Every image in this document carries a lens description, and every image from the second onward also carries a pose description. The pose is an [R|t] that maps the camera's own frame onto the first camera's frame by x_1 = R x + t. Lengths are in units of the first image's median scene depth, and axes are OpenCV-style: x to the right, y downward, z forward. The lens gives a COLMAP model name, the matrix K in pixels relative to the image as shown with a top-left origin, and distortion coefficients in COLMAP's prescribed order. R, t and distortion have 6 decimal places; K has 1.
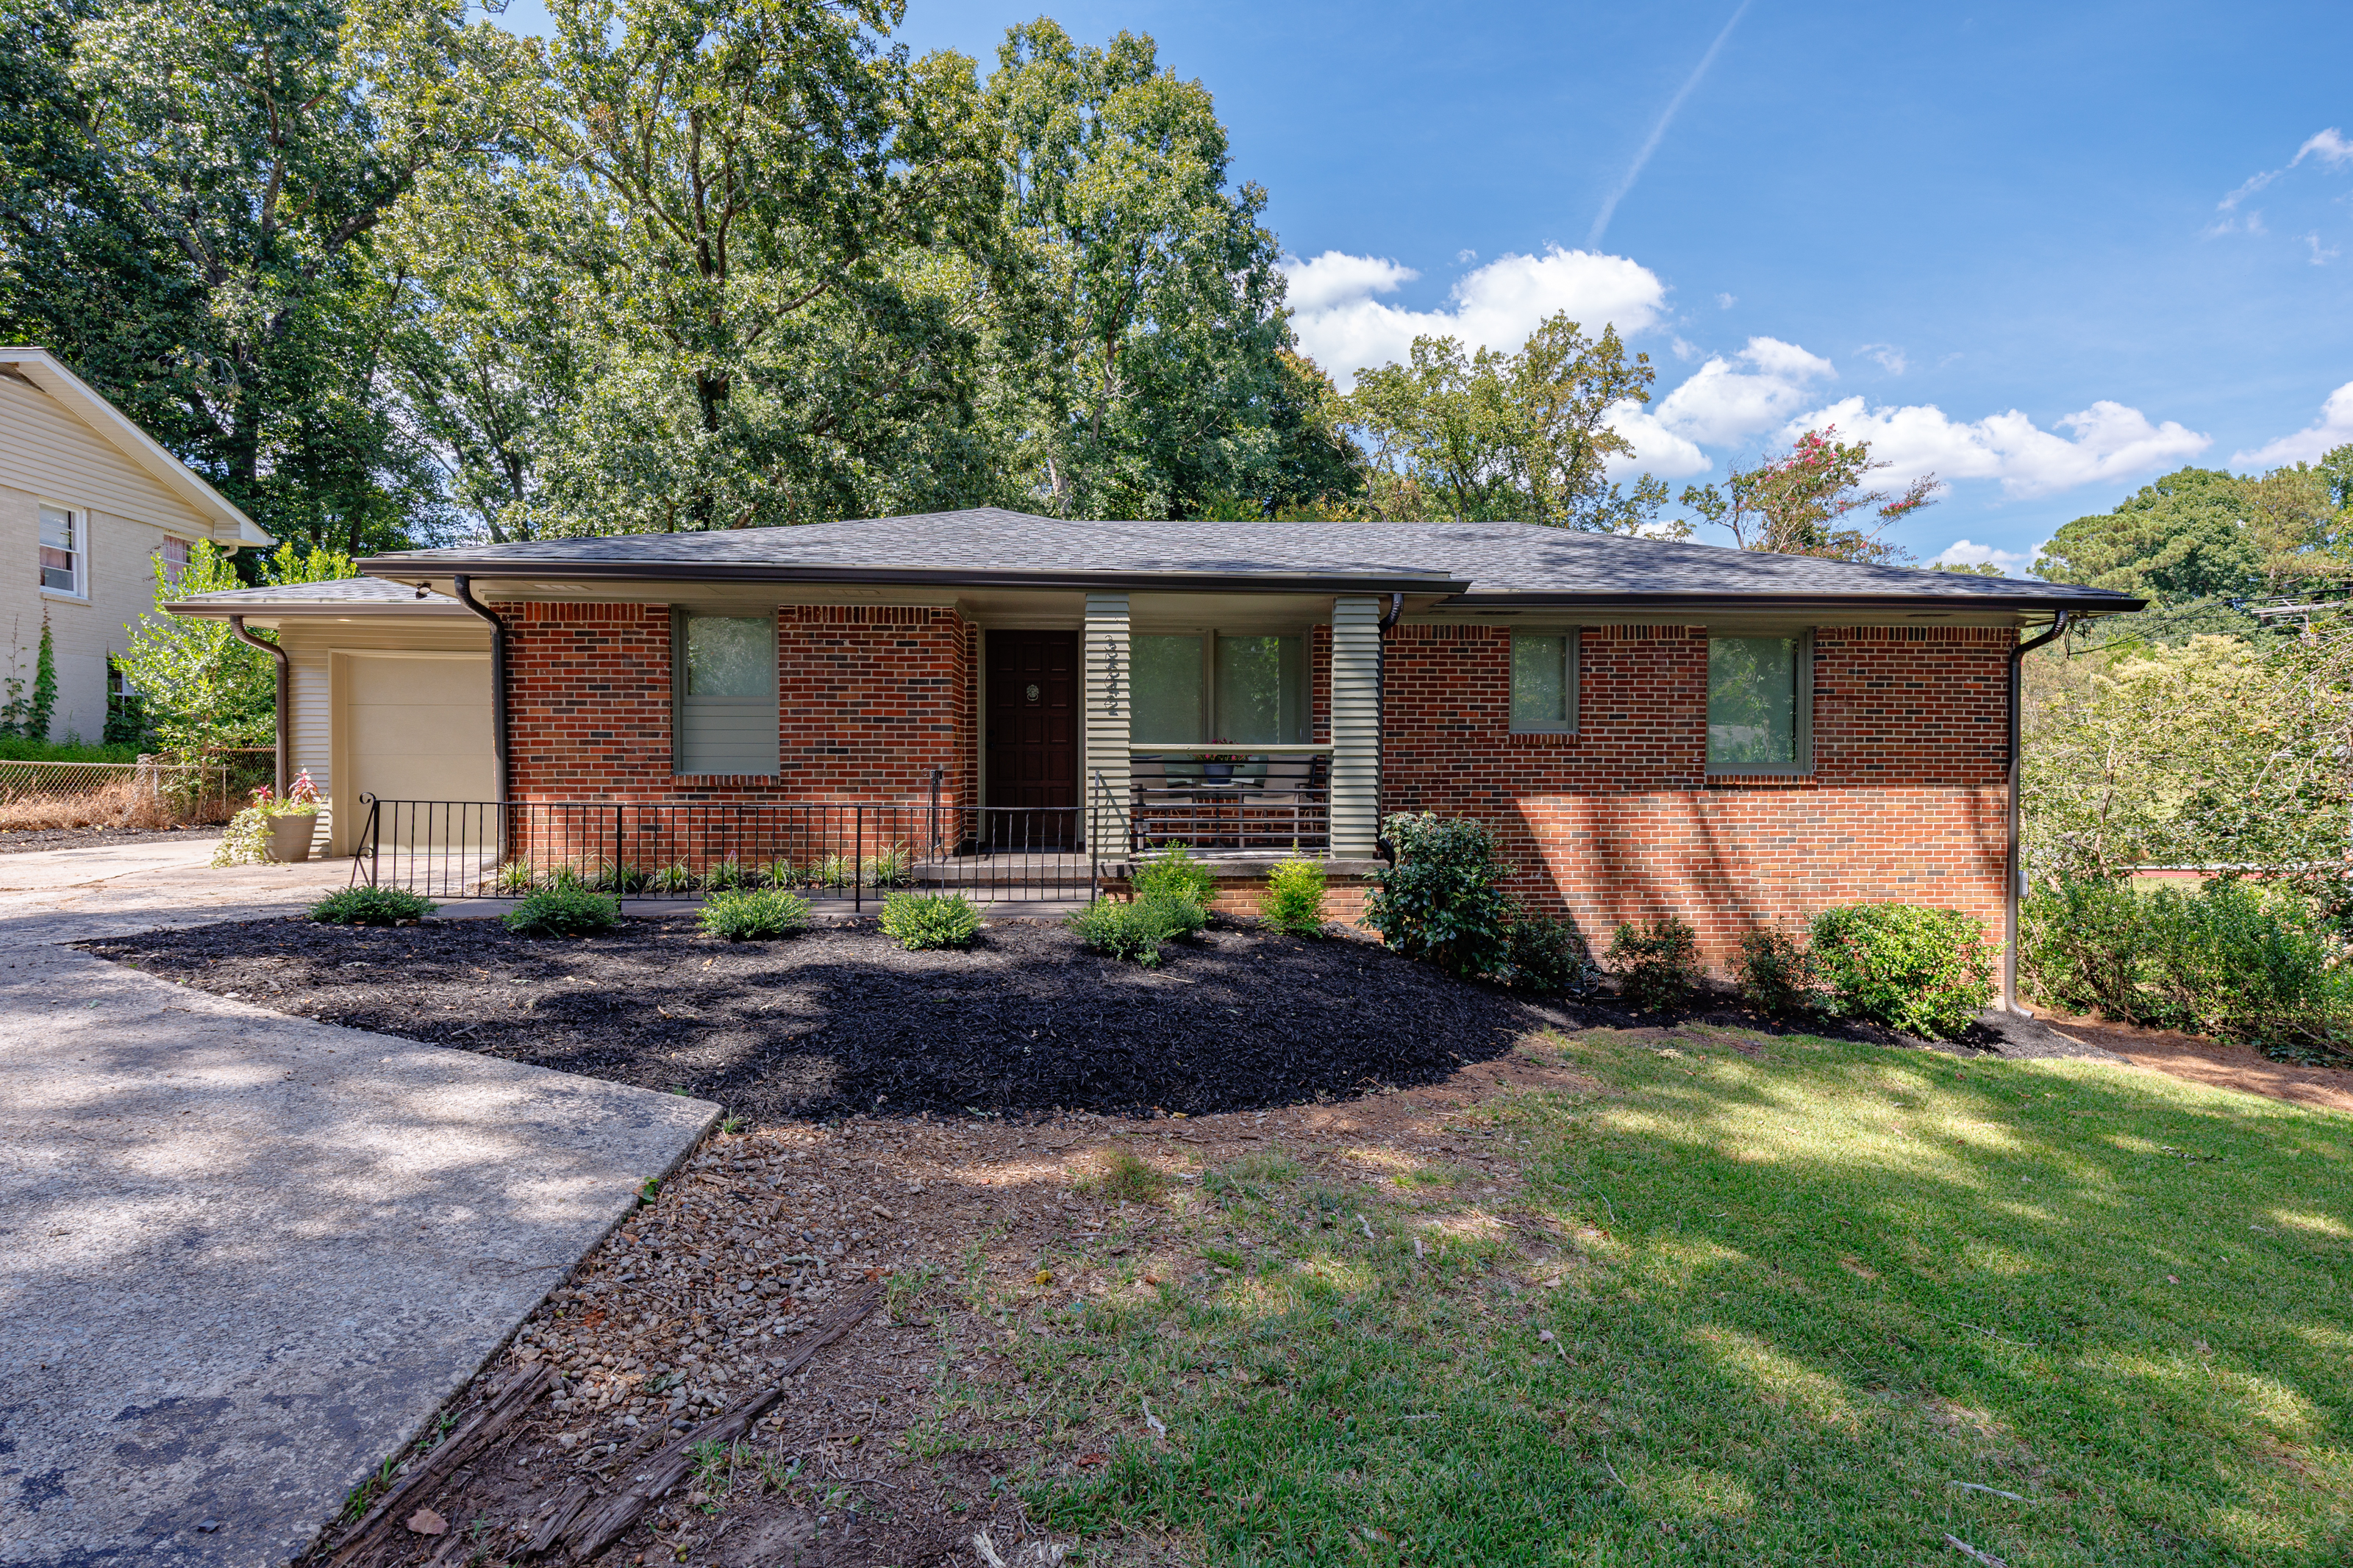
lens RADIAL K [[1113.2, 0, 1176.5], [0, 1113.2, 784.0], [0, 0, 1]] dist [-0.004492, -0.000975]
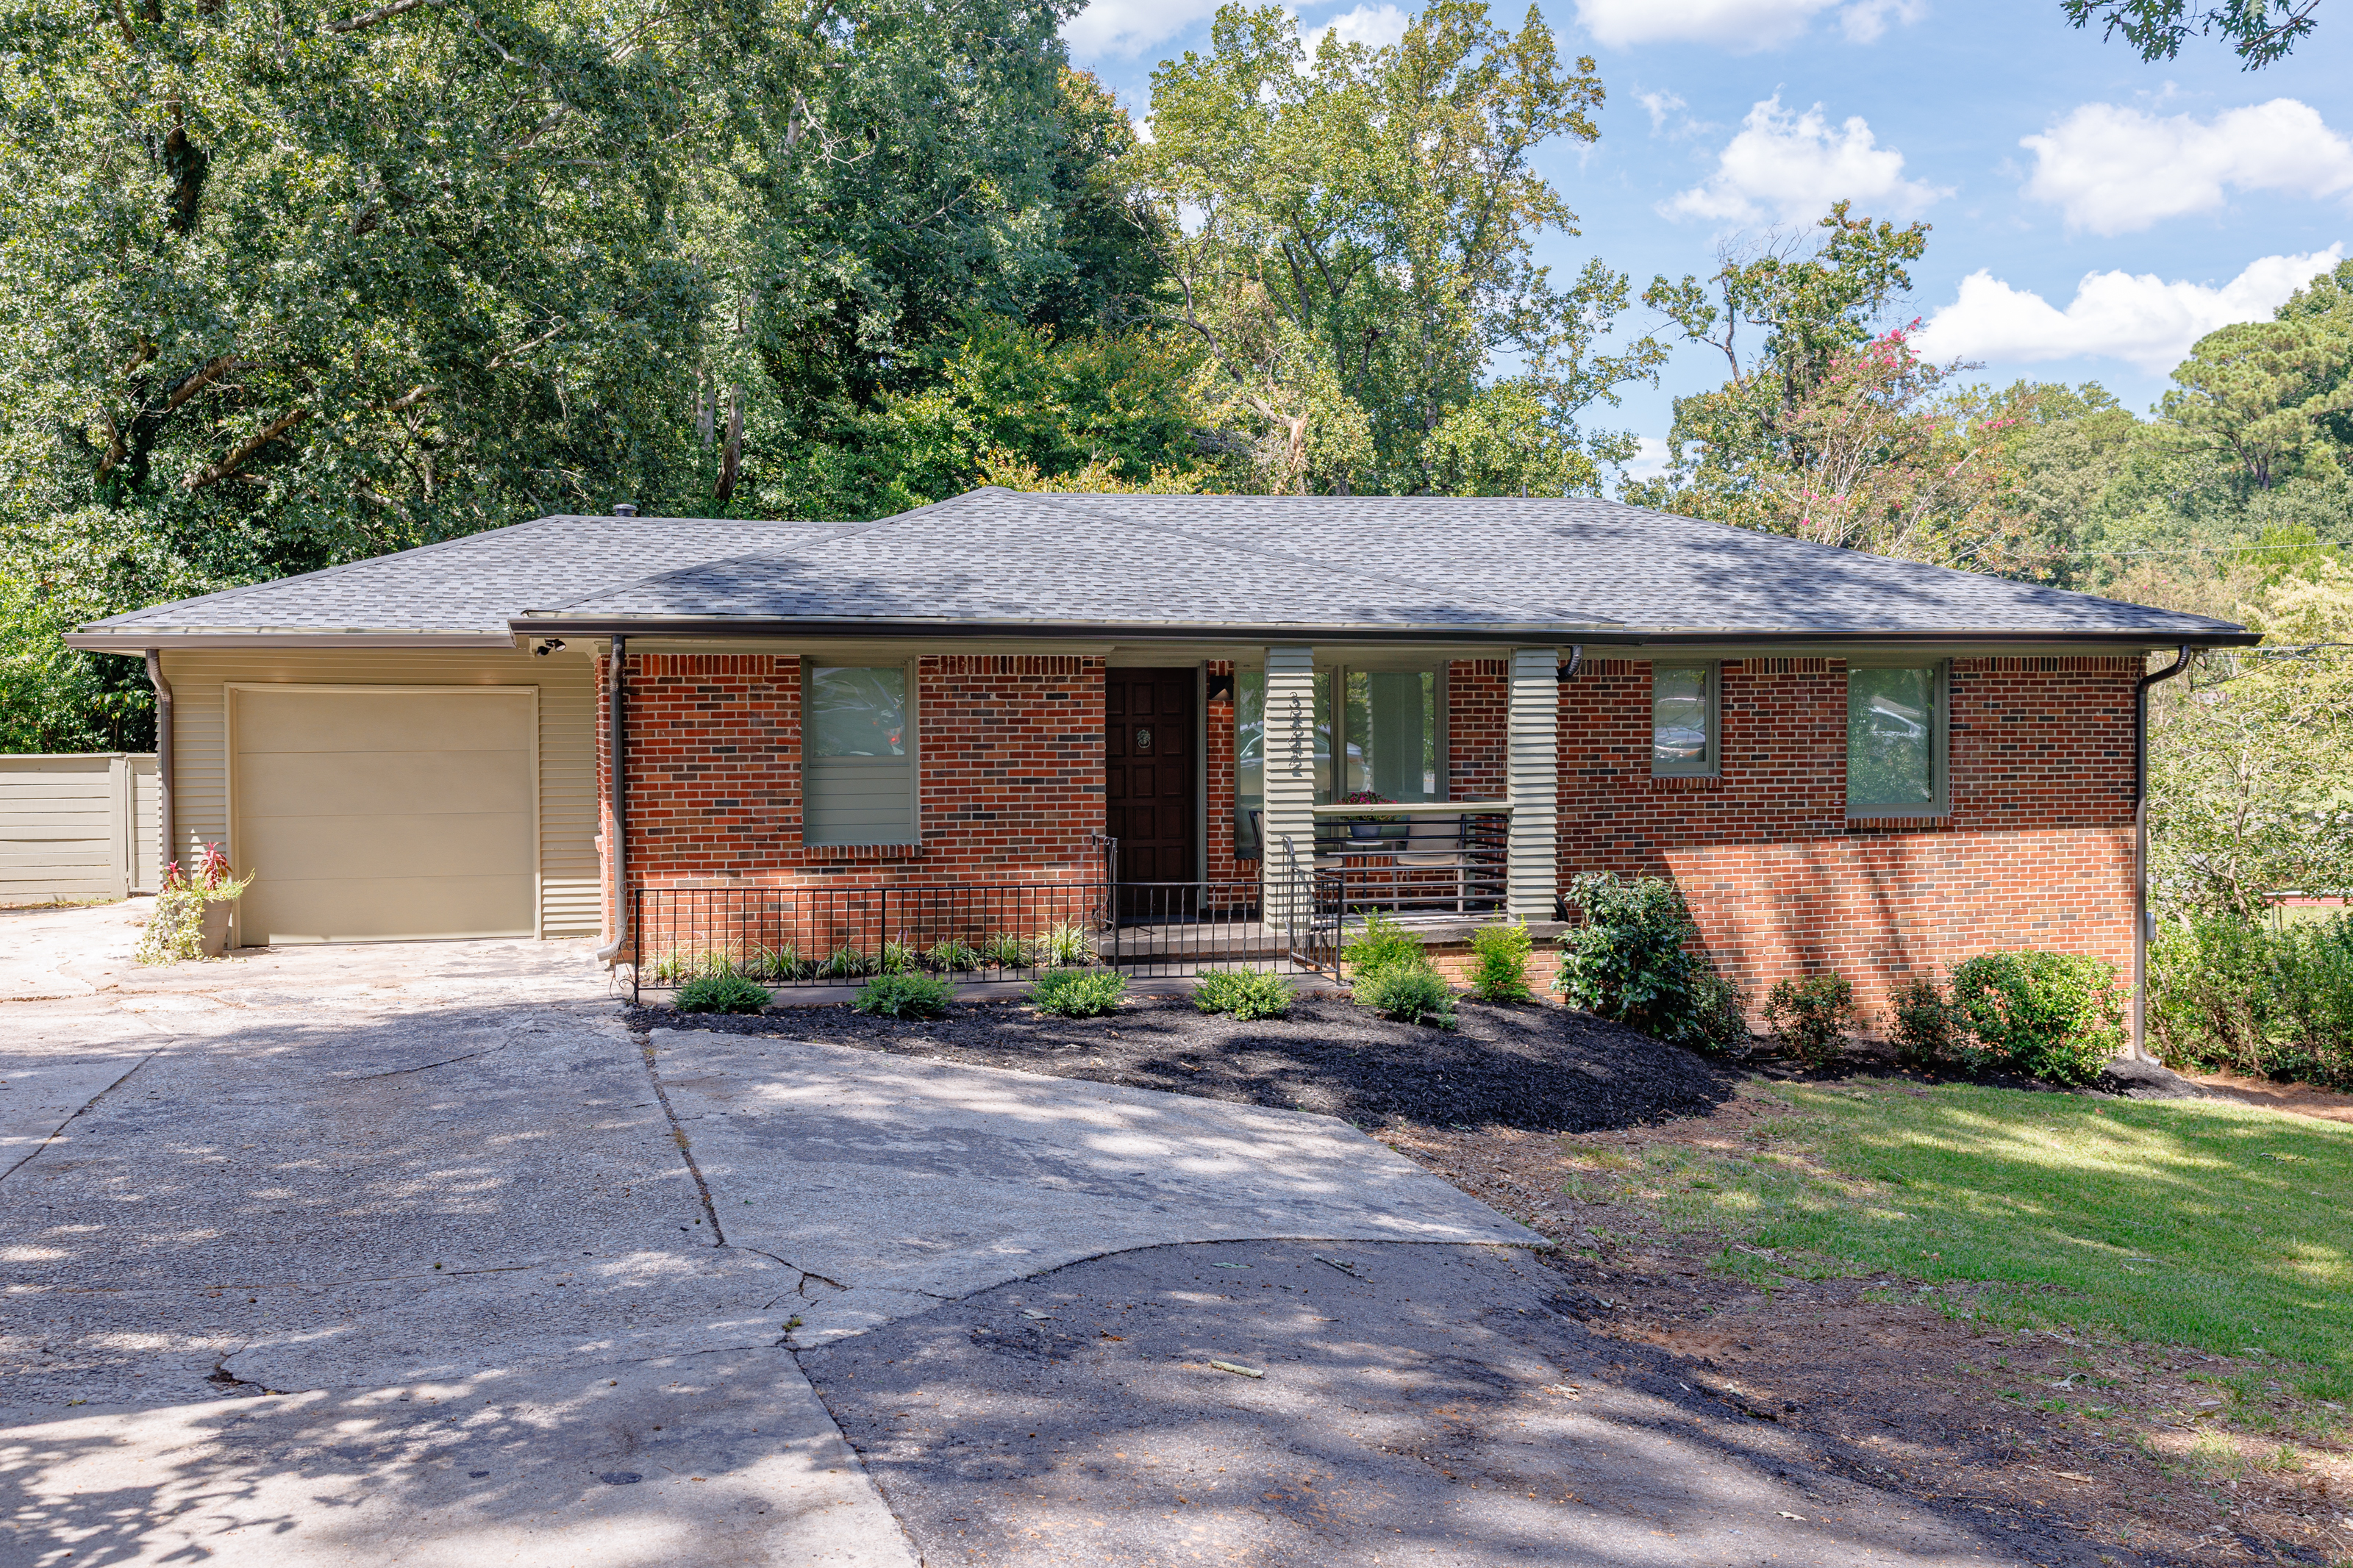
lens RADIAL K [[2136.1, 0, 1088.3], [0, 2136.1, 777.0], [0, 0, 1]] dist [-0.037957, 0.058739]
pose [[0.982141, -0.013394, 0.187668, -0.480604], [0.011617, 0.999877, 0.010565, -0.069231], [-0.187786, -0.008197, 0.982176, -0.628165]]
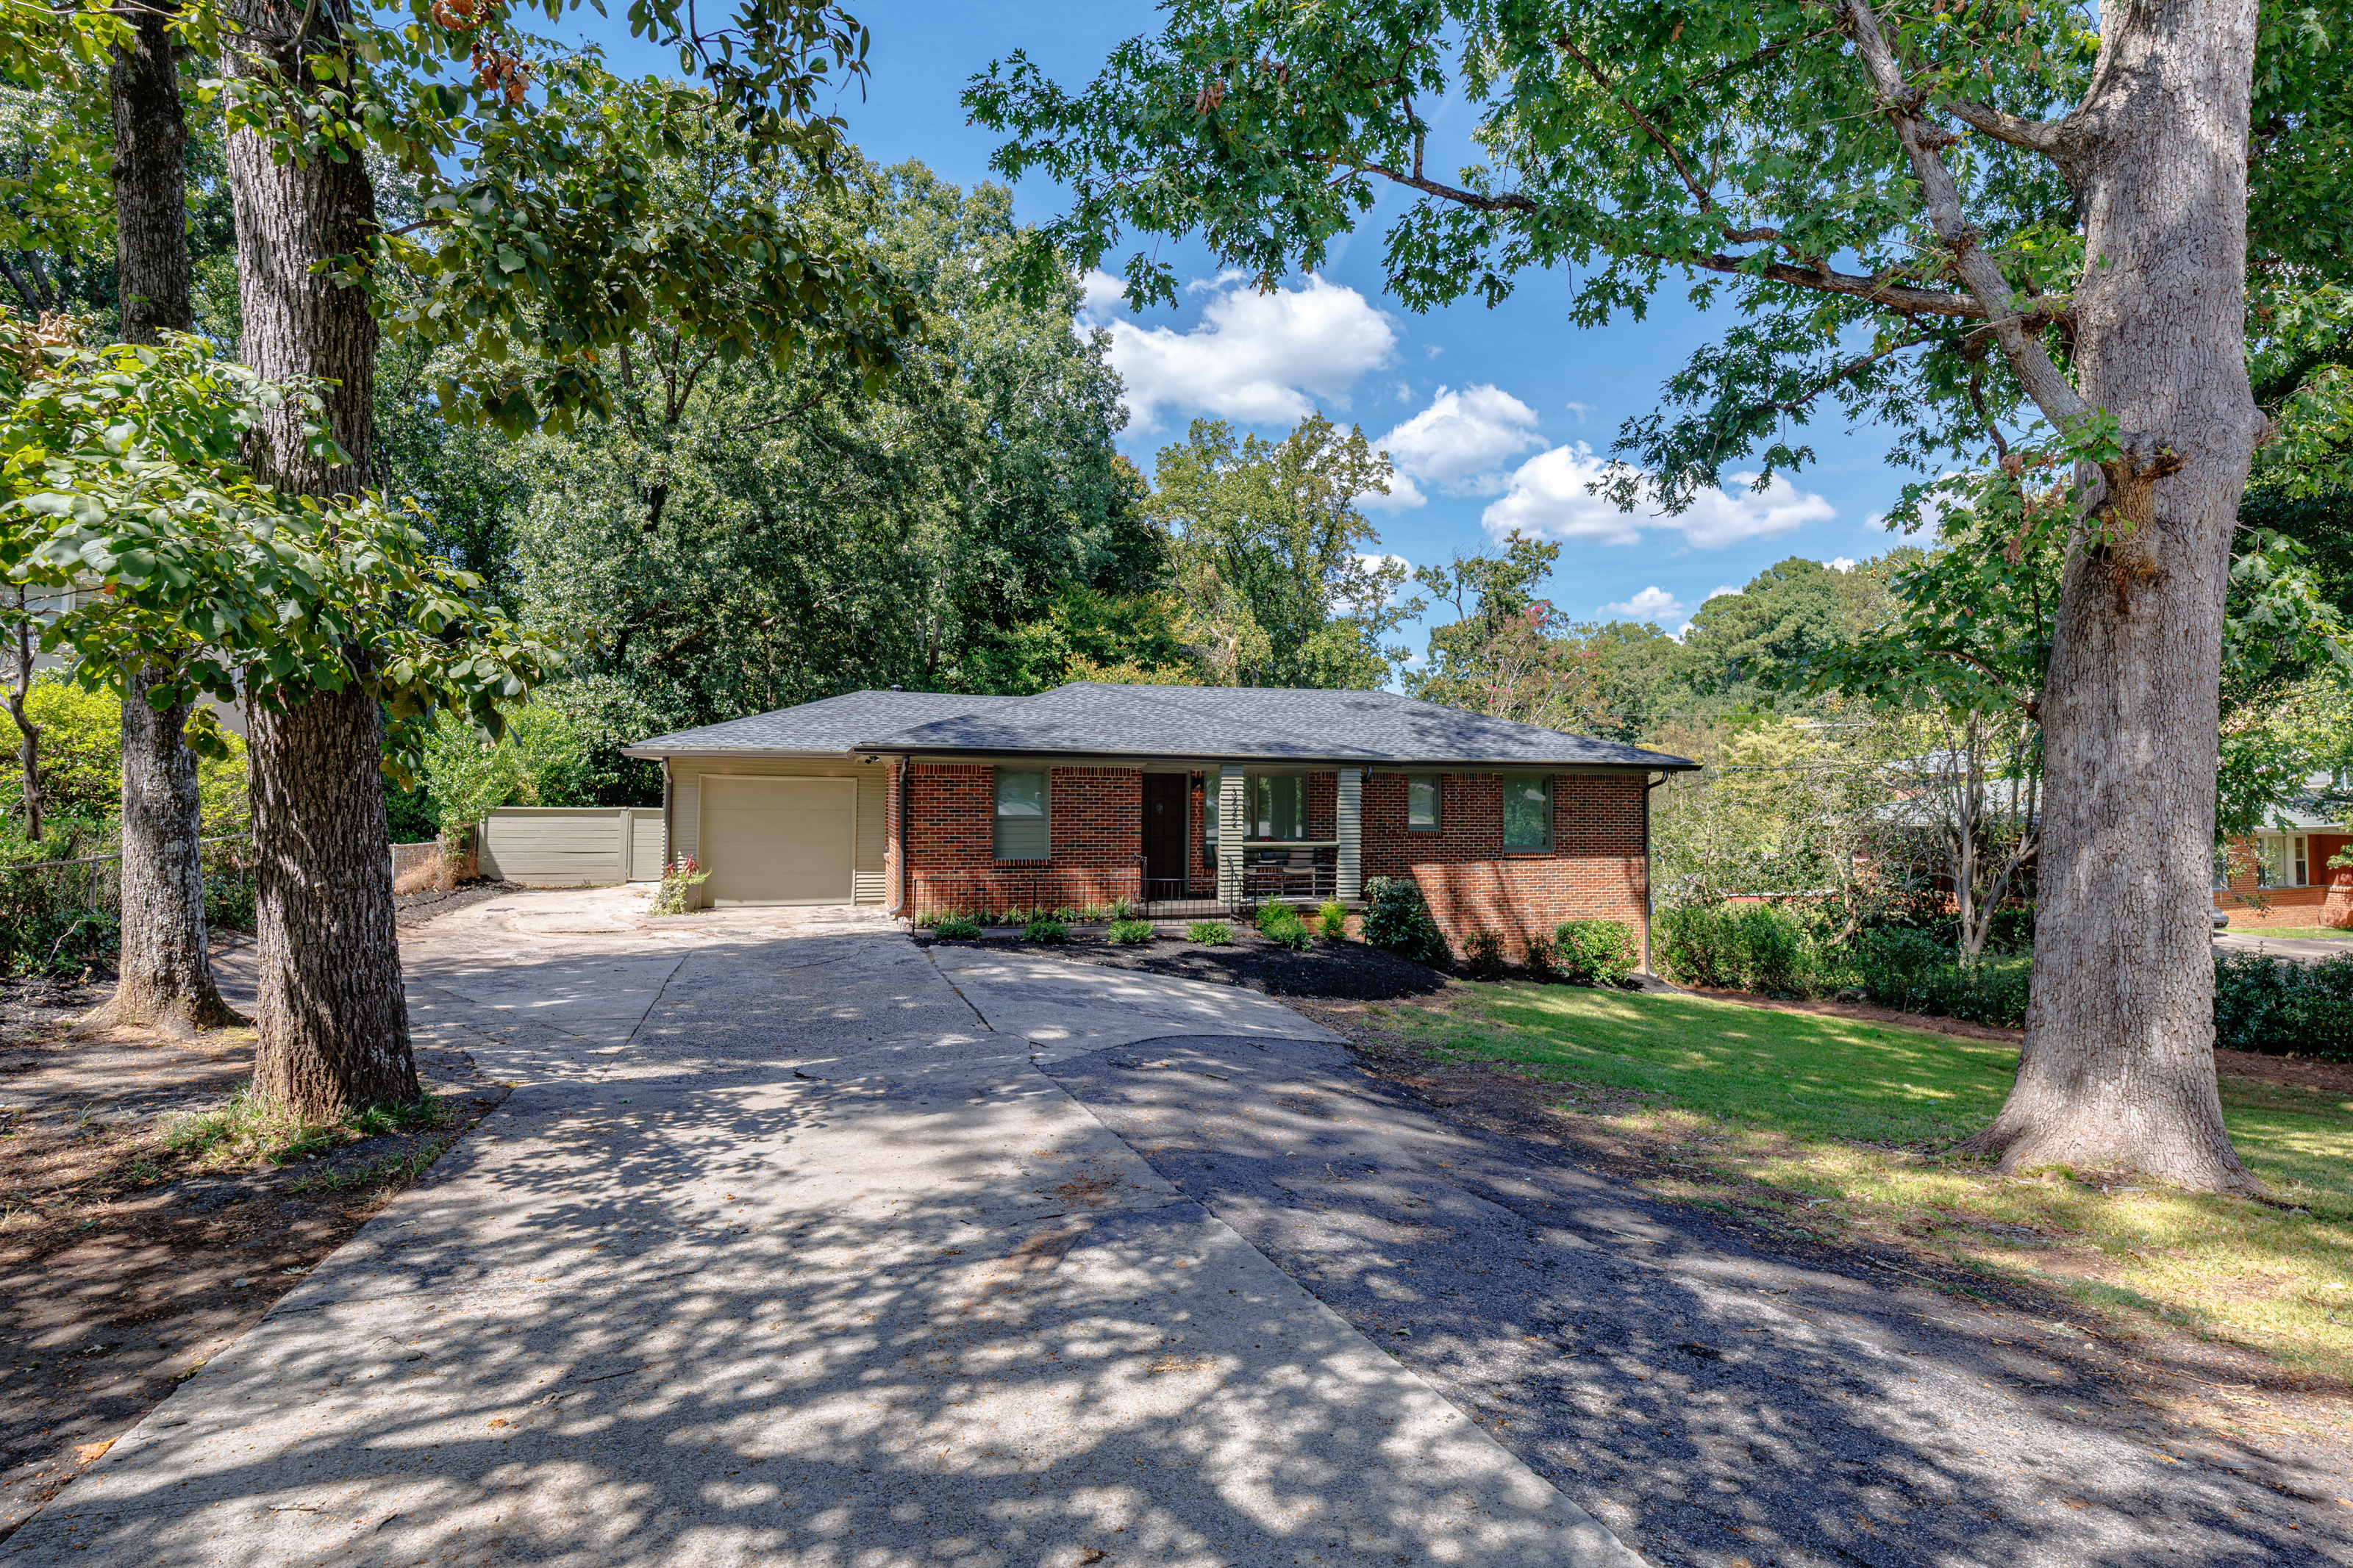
lens RADIAL K [[1176.4, 0, 1179.0], [0, 1176.4, 745.7], [0, 0, 1]] dist [0.003114, -0.000055]
pose [[0.970055, 0.016529, 0.242323, -0.548641], [-0.002855, 0.998389, -0.056670, -0.074934], [-0.242869, 0.054281, 0.968539, -0.818172]]
